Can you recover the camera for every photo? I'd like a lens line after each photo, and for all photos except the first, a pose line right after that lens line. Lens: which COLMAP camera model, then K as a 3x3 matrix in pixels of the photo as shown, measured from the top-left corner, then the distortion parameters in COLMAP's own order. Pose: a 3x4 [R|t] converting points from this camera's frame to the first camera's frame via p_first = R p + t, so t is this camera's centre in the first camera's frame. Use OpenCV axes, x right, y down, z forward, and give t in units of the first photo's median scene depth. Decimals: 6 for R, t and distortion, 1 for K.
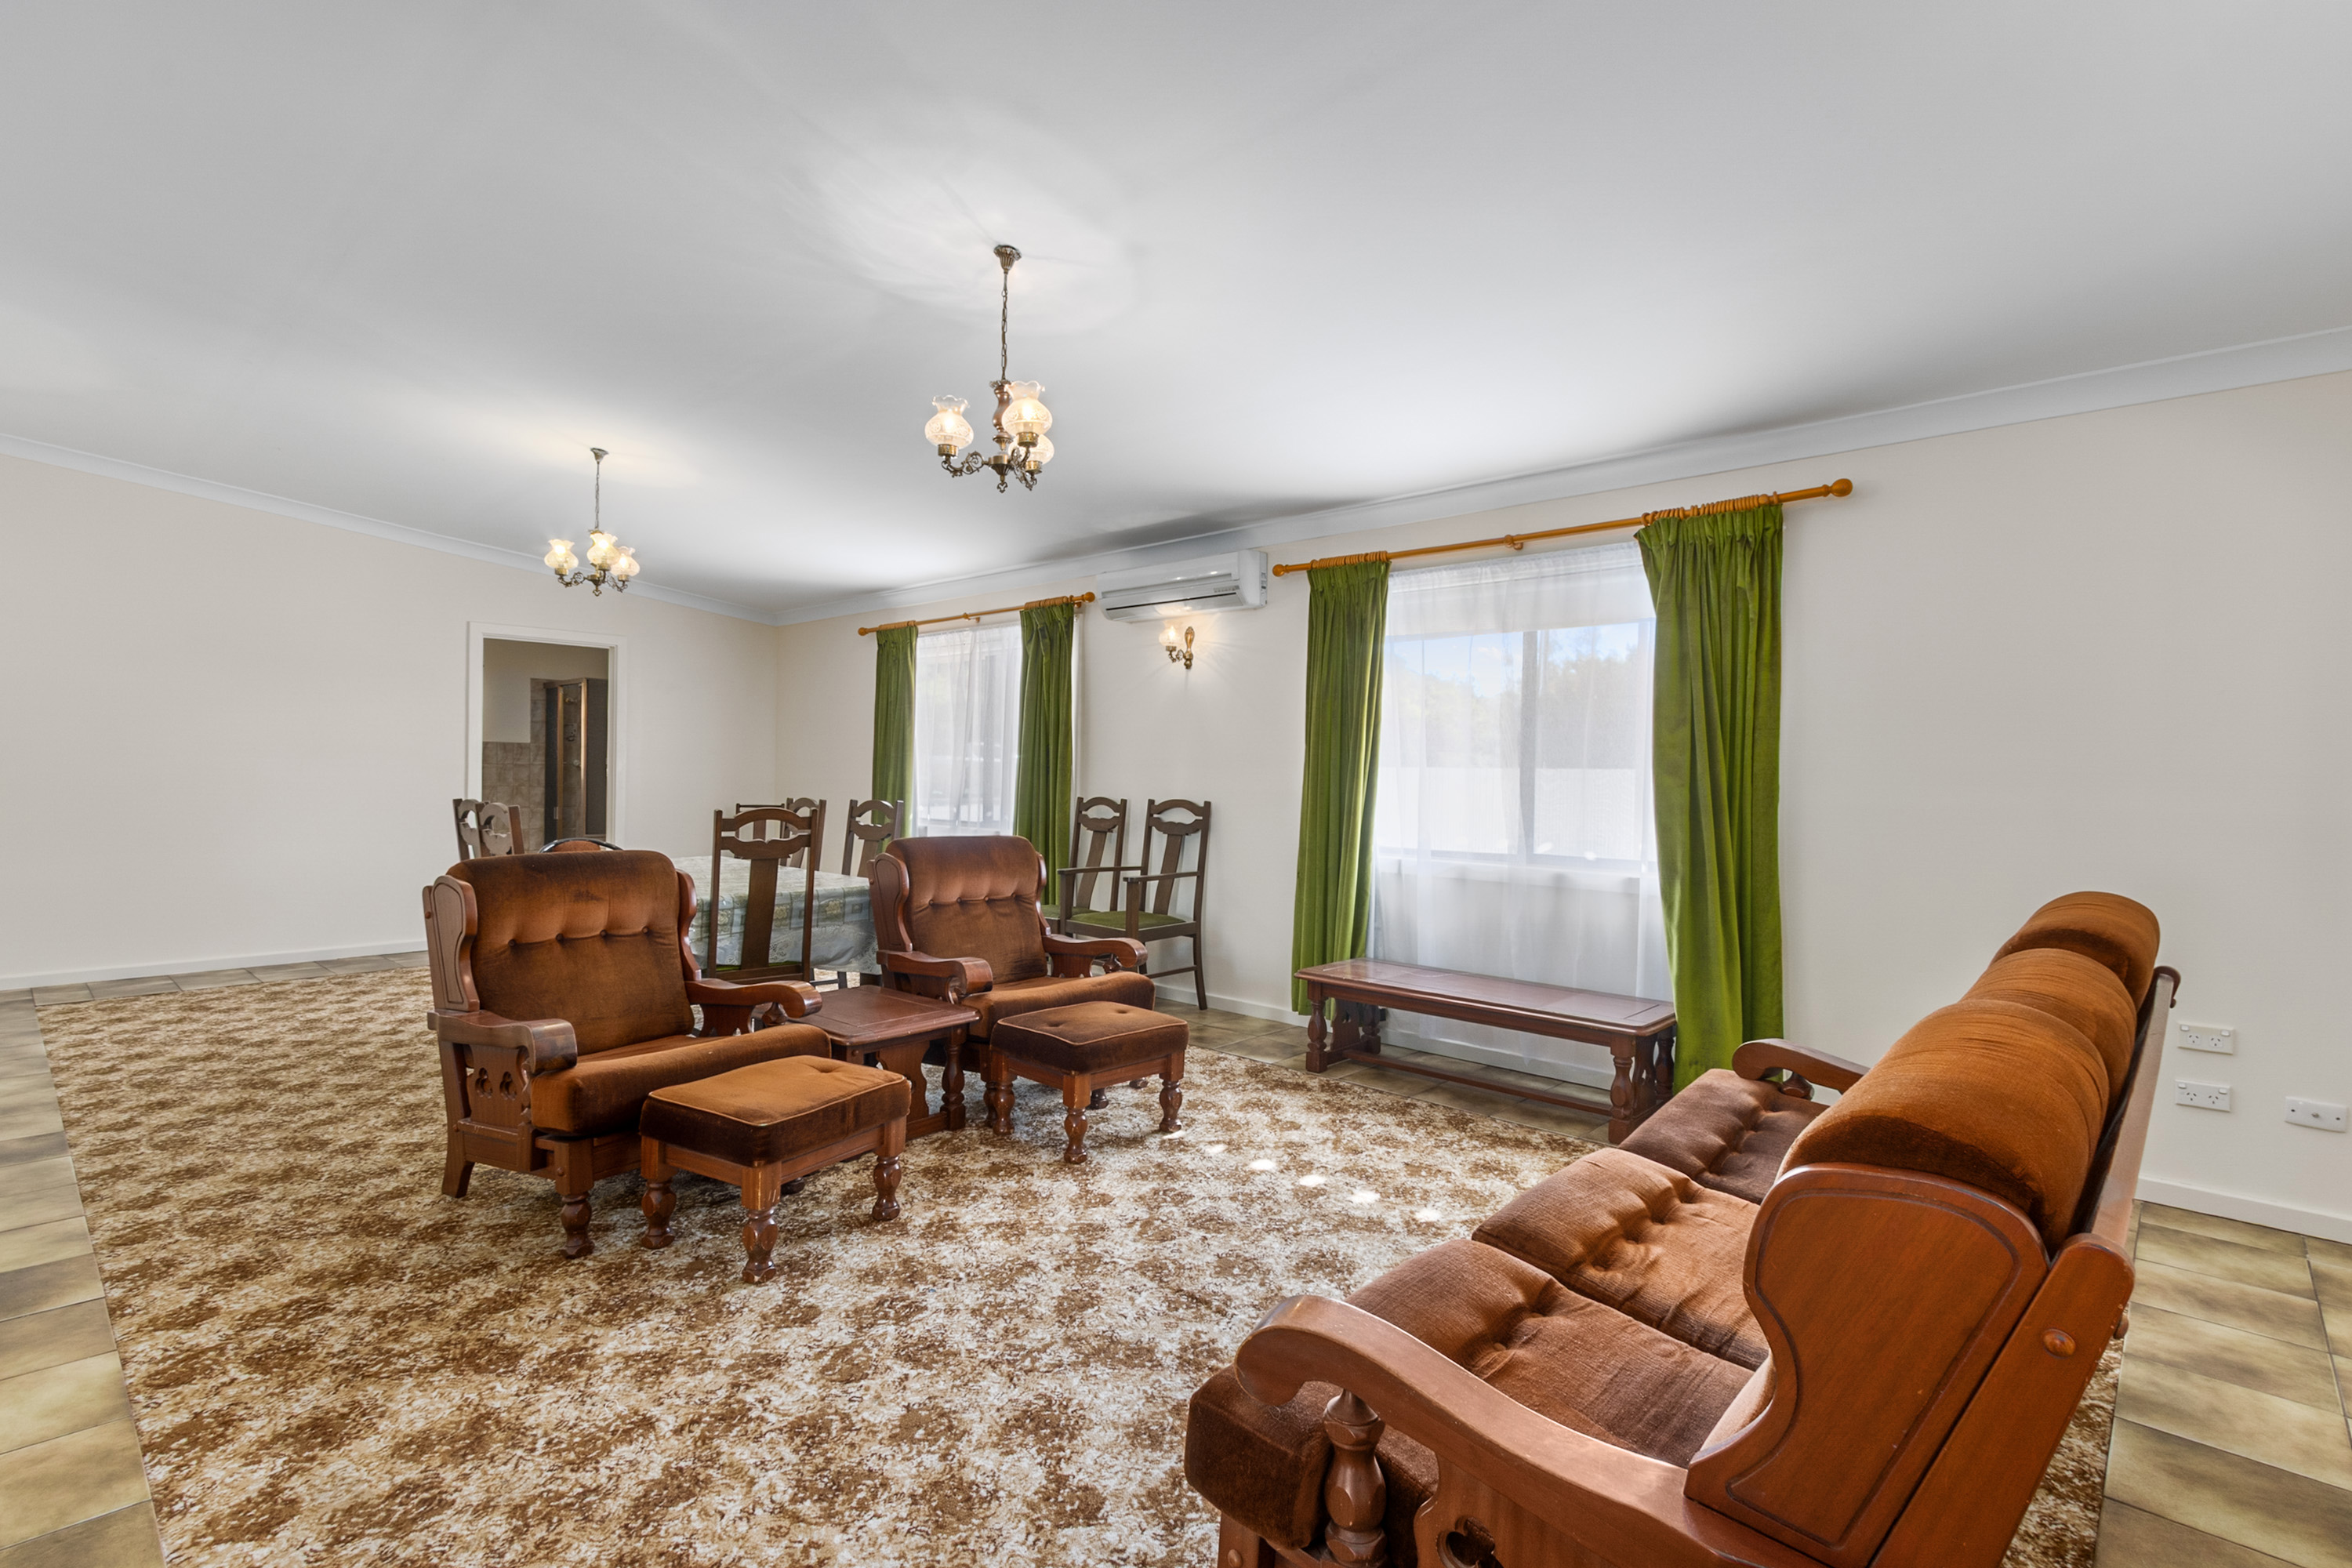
lens RADIAL K [[1089.3, 0, 1170.0], [0, 1089.3, 801.3], [0, 0, 1]] dist [0.005349, -0.000542]
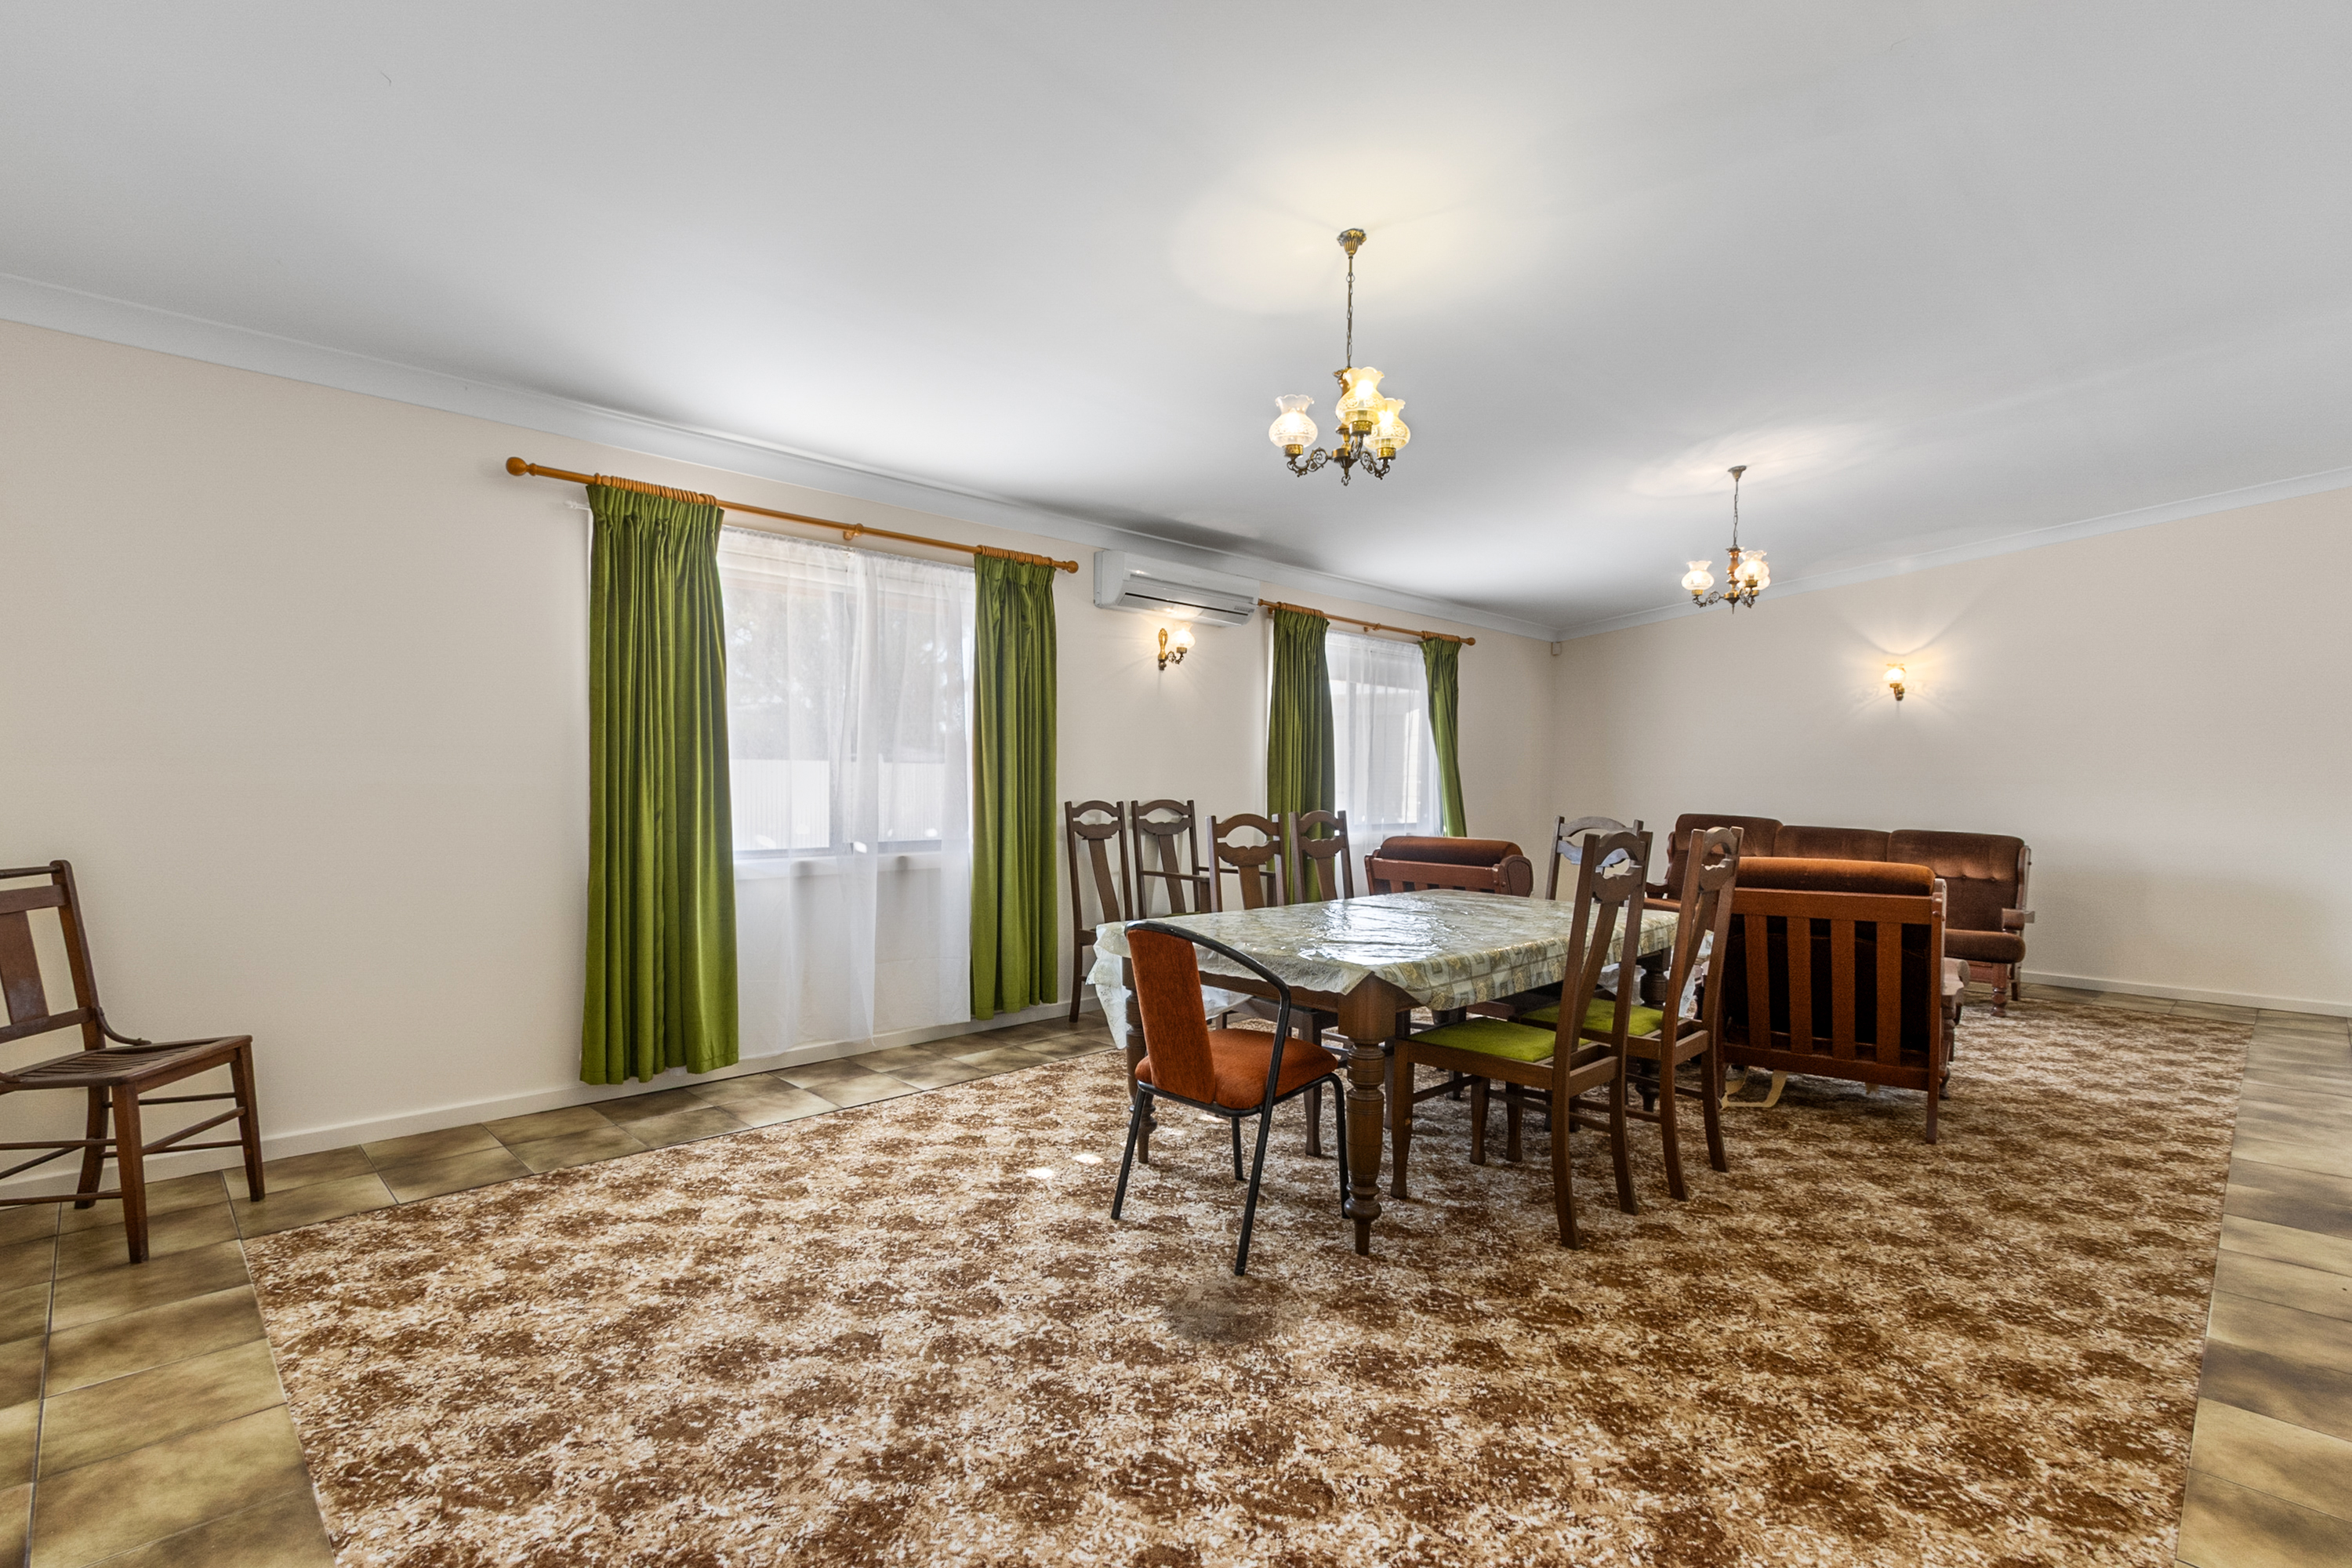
lens RADIAL K [[1089.3, 0, 1169.5], [0, 1089.3, 773.8], [0, 0, 1]] dist [0.005349, -0.000542]
pose [[0.062125, -0.014033, 0.997970, -1.648940], [0.014208, 0.999812, 0.013174, -0.062635], [-0.997967, 0.013361, 0.062313, 1.526575]]
